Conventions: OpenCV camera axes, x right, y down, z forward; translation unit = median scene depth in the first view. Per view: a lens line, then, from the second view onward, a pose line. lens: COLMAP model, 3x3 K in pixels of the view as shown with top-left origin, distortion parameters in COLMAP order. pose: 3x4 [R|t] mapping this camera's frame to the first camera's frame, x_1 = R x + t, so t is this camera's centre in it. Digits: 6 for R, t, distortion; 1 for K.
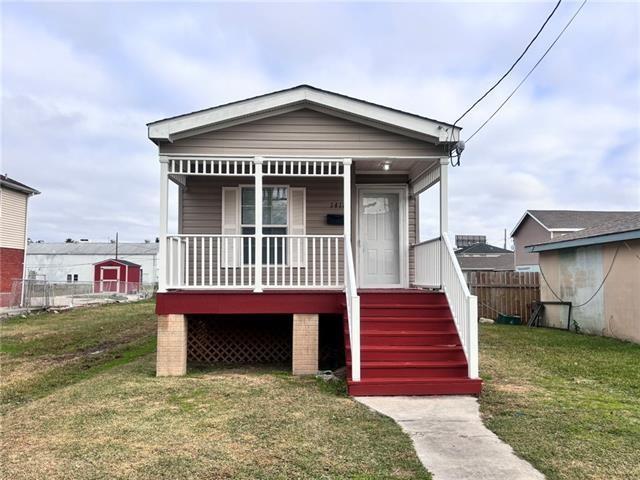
lens RADIAL K [[554.9, 0, 320.0], [0, 554.9, 240.0], [0, 0, 1]] dist [0.006841, -0.000585]
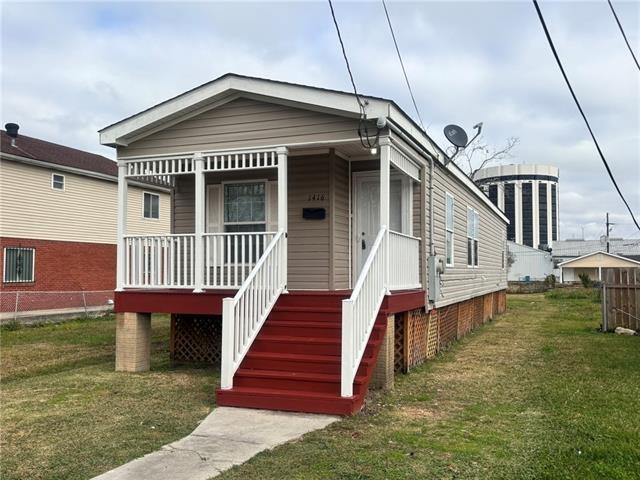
lens RADIAL K [[590.5, 0, 320.0], [0, 590.5, 240.0], [0, 0, 1]] dist [0.003465, 0.012141]
pose [[0.918738, -0.022253, -0.394241, 0.496099], [0.026234, 0.999645, 0.004711, 0.003076], [0.393996, -0.014670, 0.918995, 0.130012]]
